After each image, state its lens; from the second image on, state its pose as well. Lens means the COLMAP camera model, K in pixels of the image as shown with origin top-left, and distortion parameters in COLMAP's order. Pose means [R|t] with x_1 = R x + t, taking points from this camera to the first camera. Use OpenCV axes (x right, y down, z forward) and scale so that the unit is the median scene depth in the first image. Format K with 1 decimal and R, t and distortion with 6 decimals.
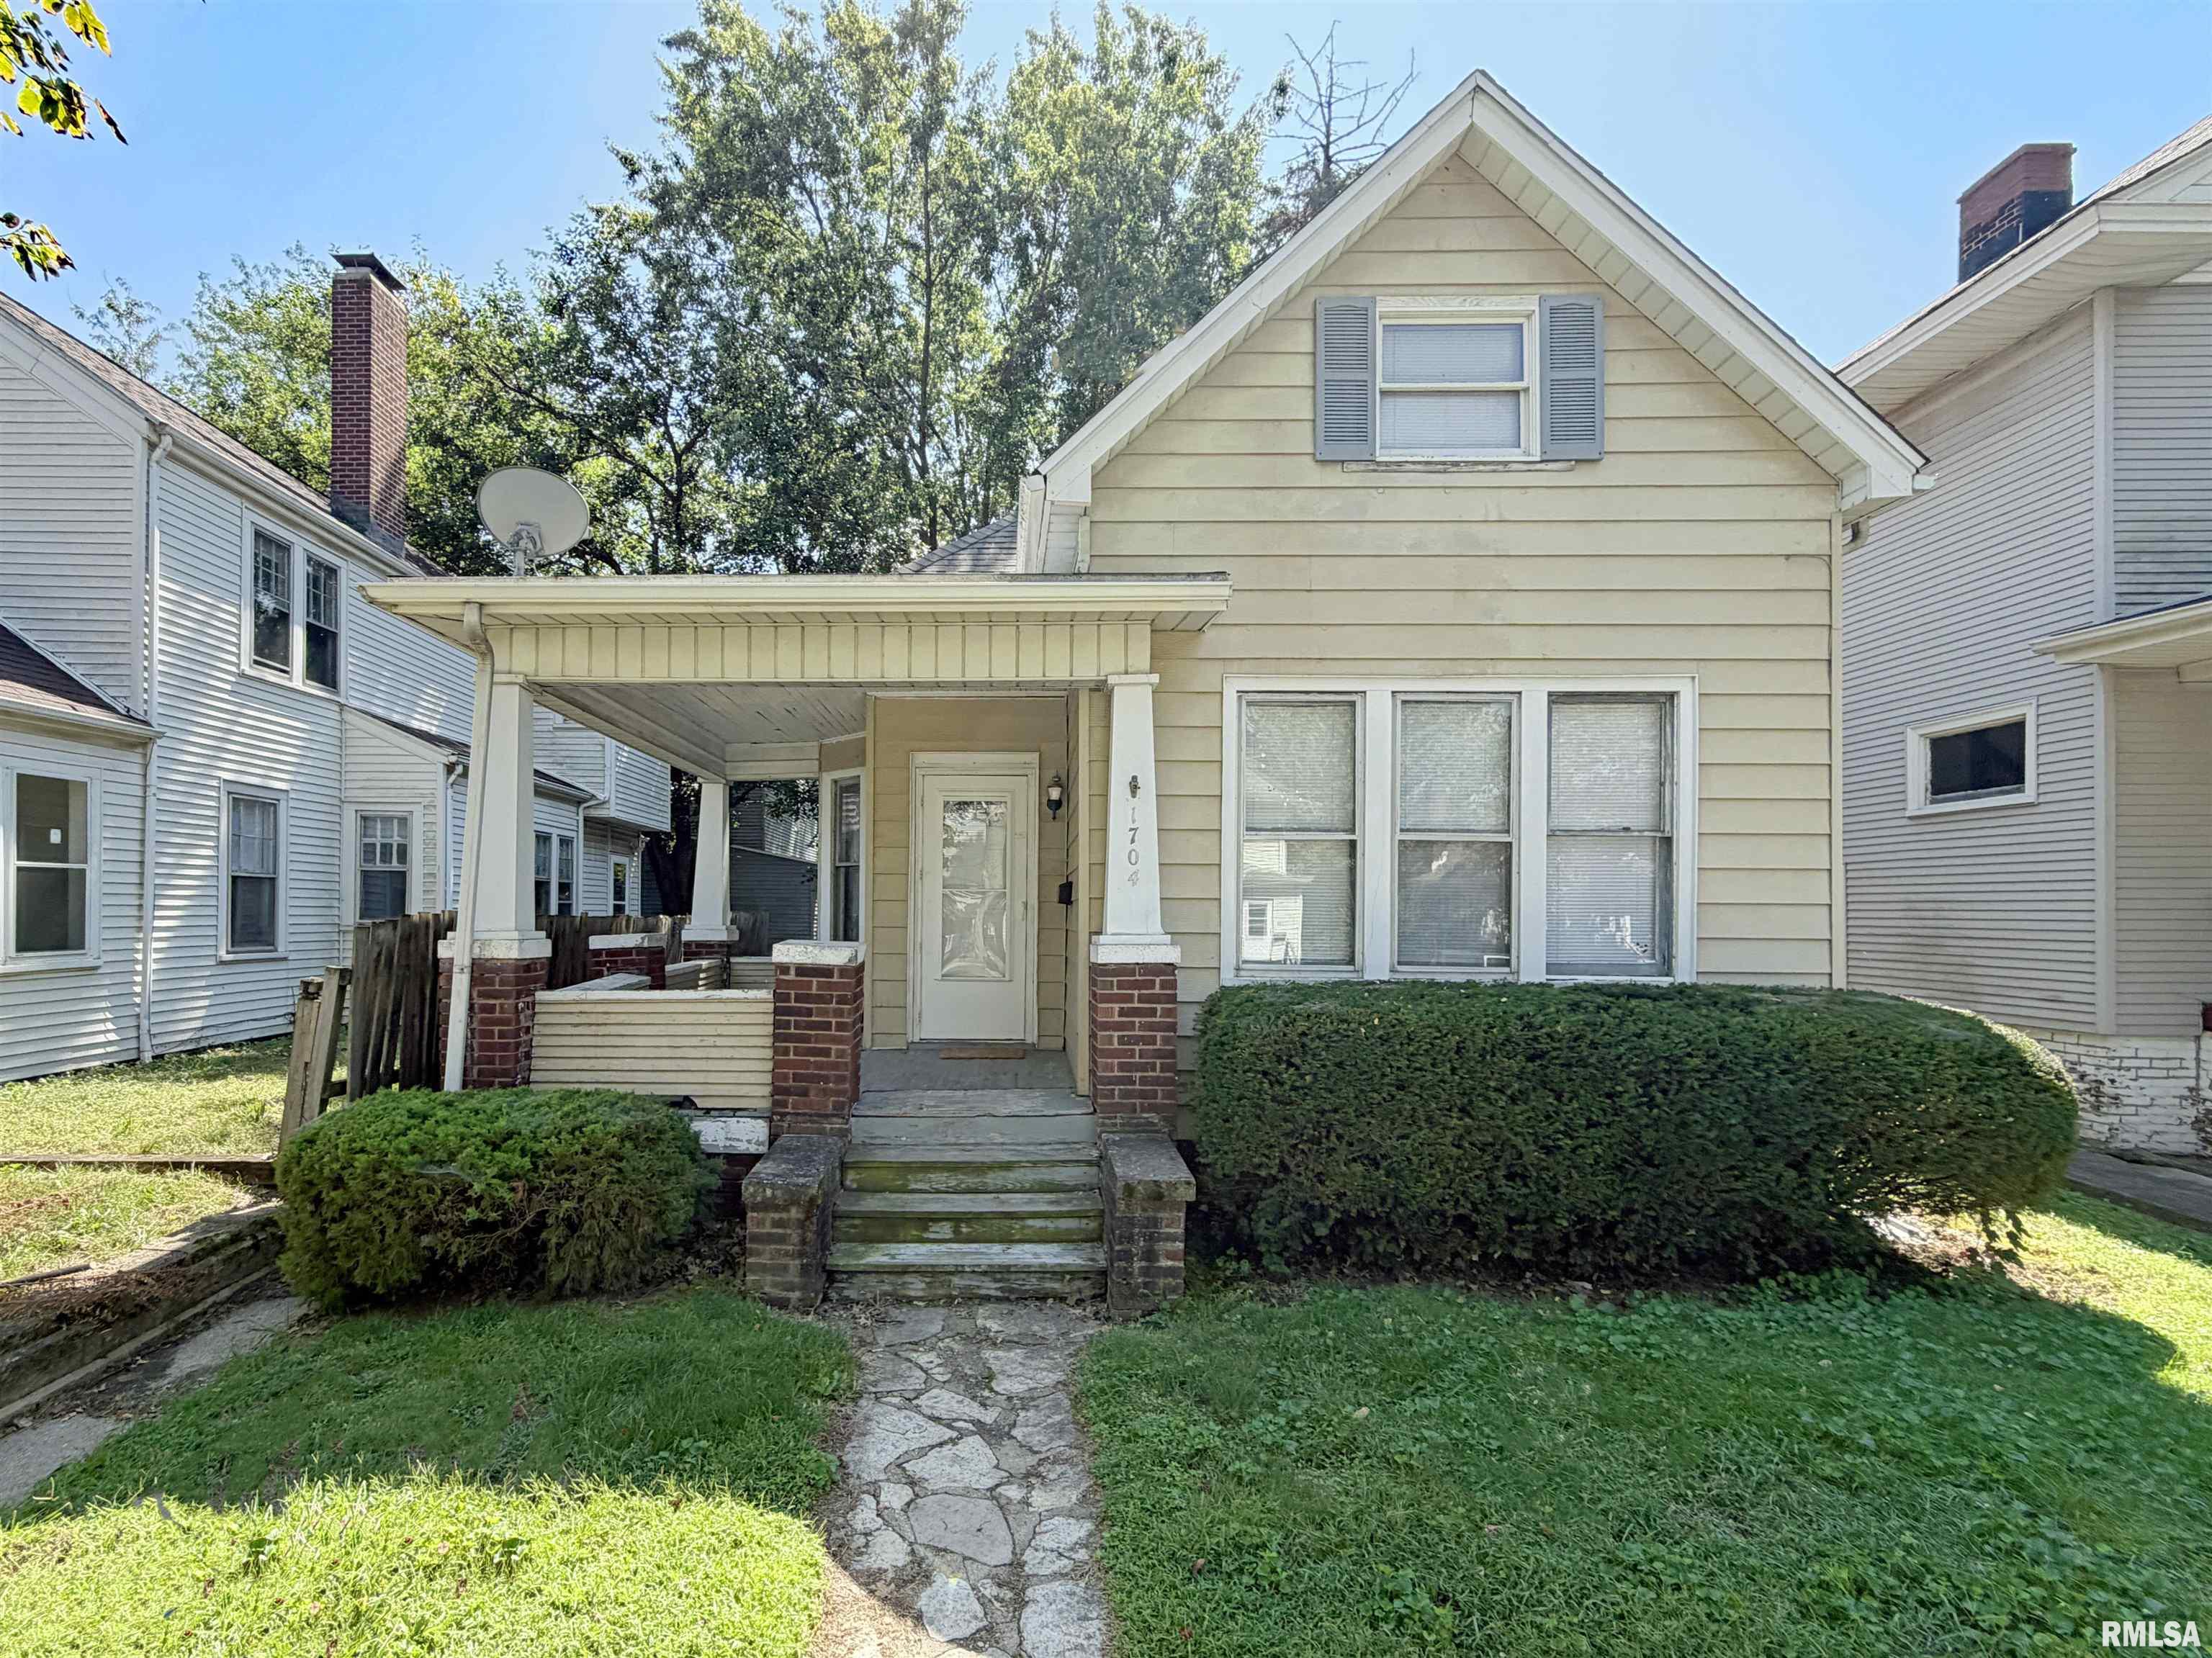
lens RADIAL K [[1032.4, 0, 1107.5], [0, 1032.4, 800.8], [0, 0, 1]] dist [0.000516, 0.000086]
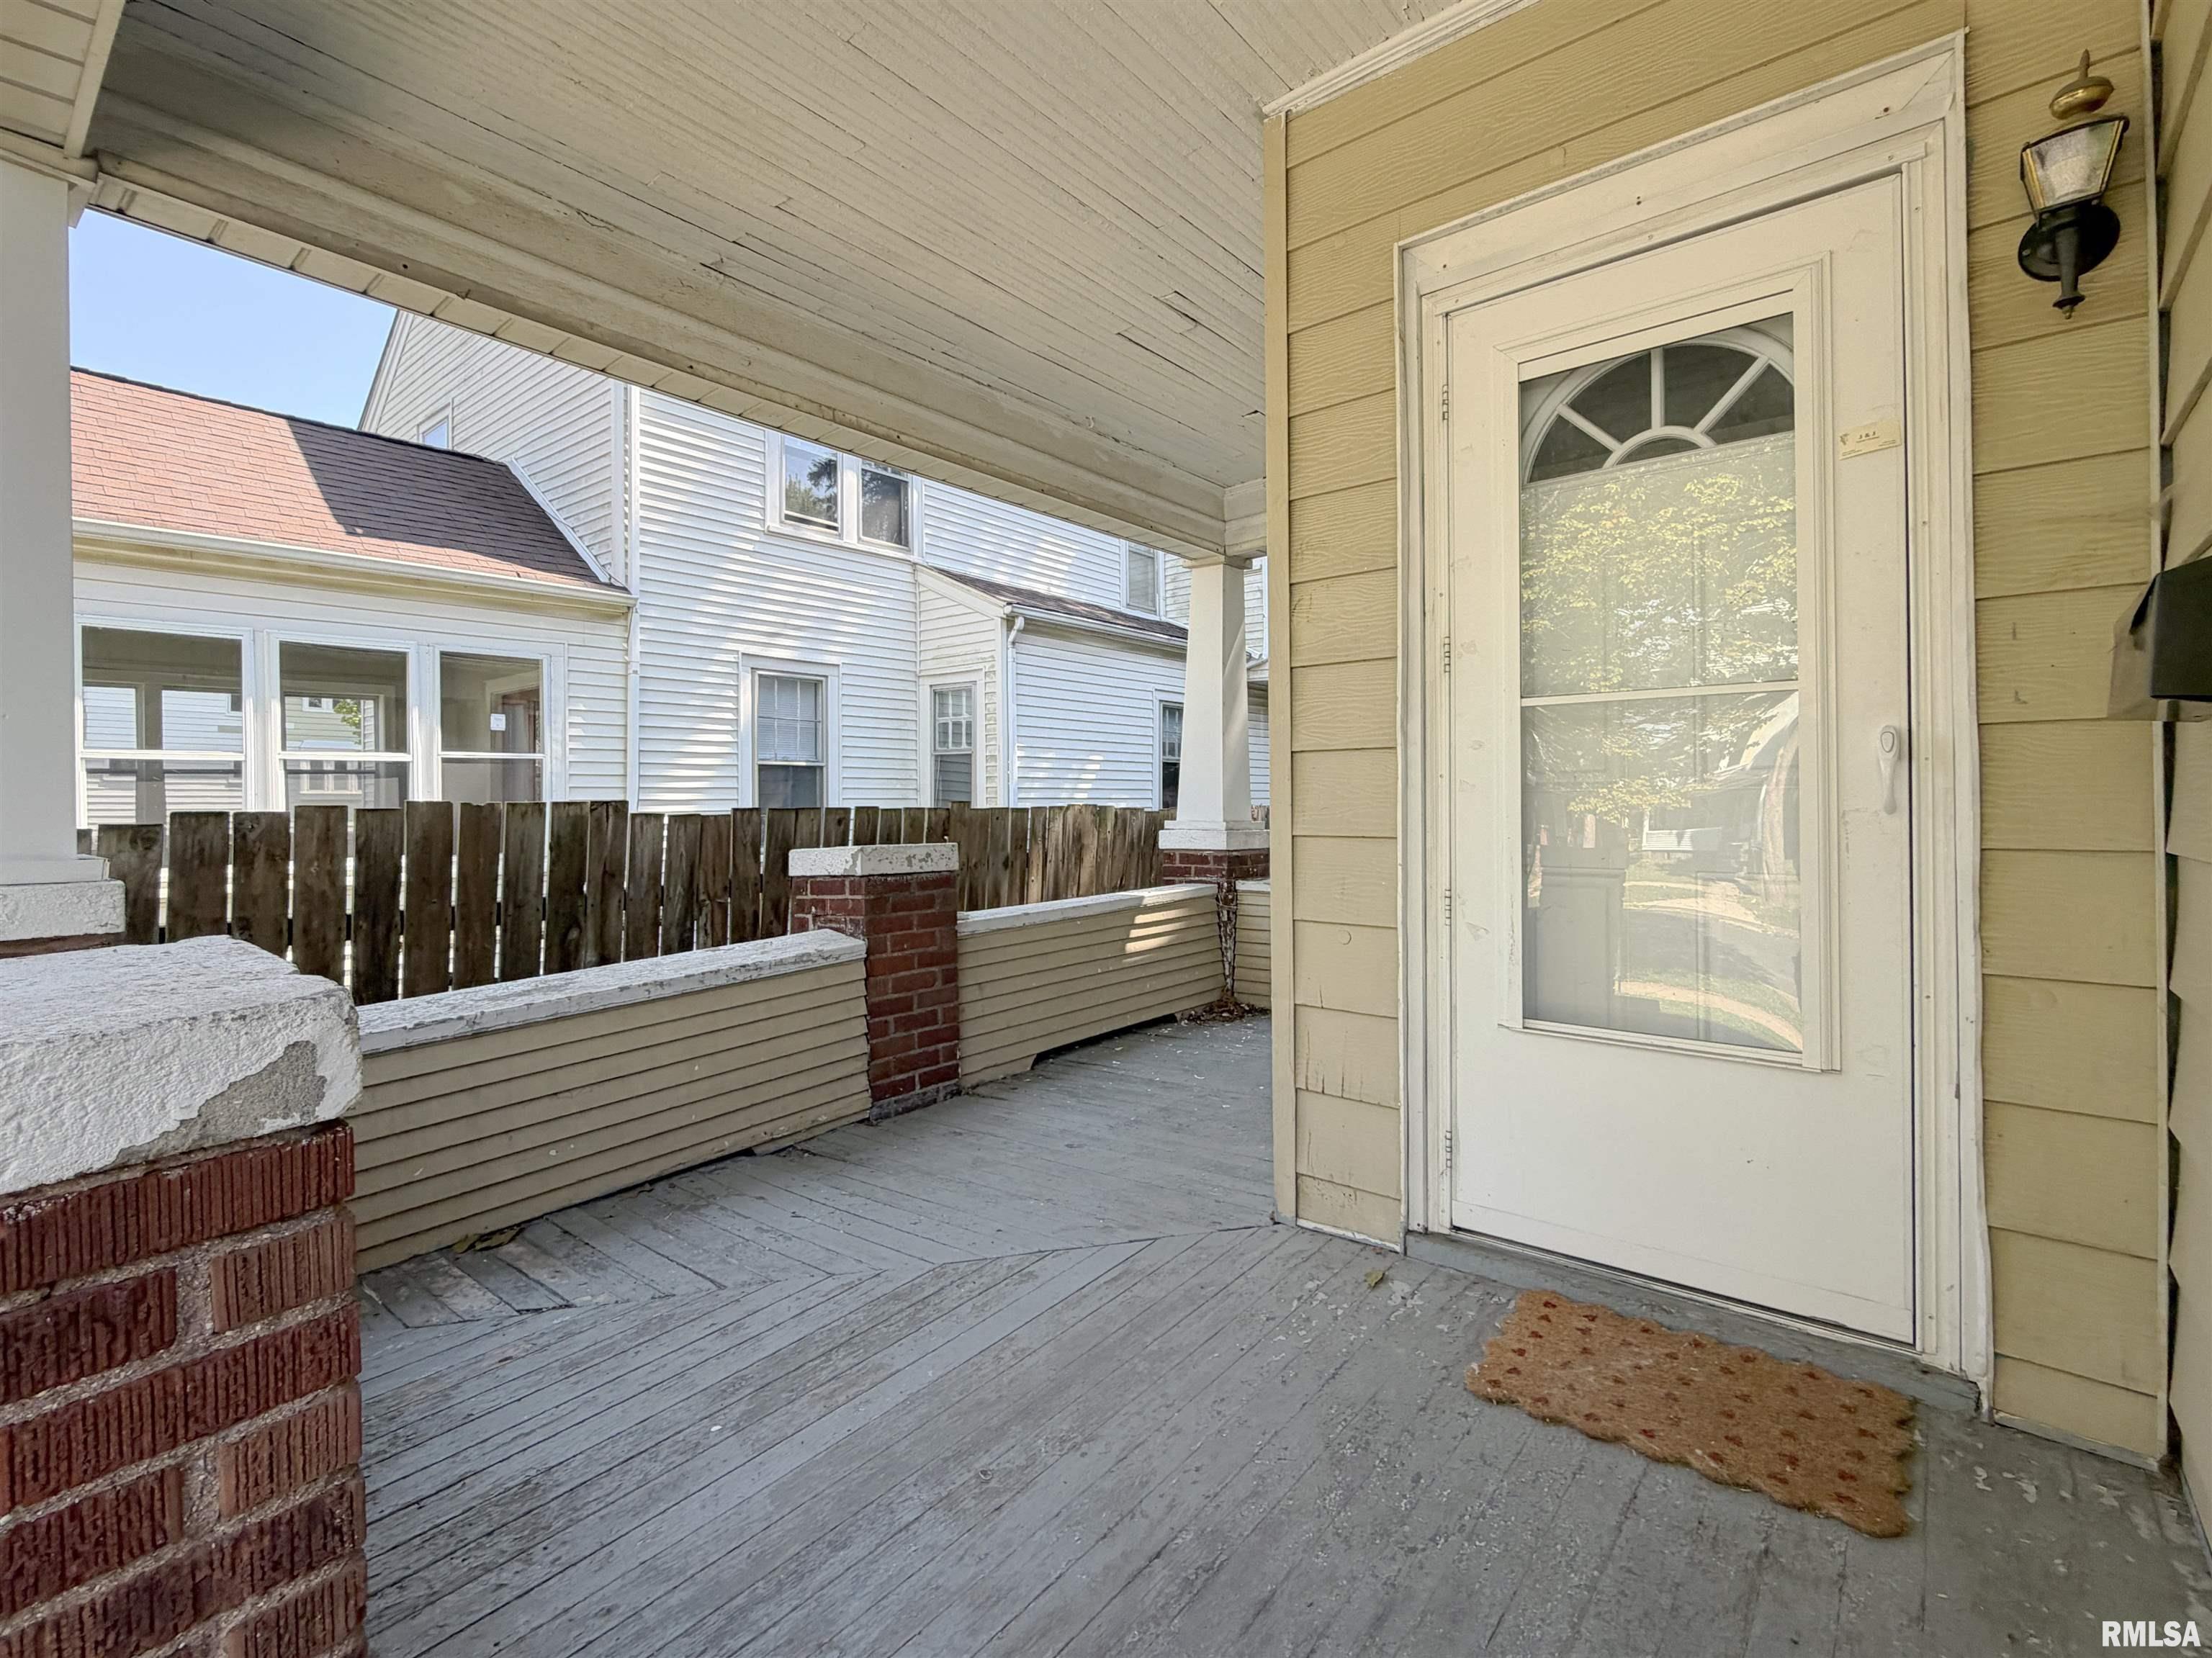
lens RADIAL K [[1032.4, 0, 1107.5], [0, 1032.4, 800.8], [0, 0, 1]] dist [0.000516, 0.000086]
pose [[0.713524, -0.013221, -0.700506, -0.037254], [0.089219, 0.993397, 0.072129, 0.066048], [0.694927, -0.113964, 0.709992, 0.582594]]
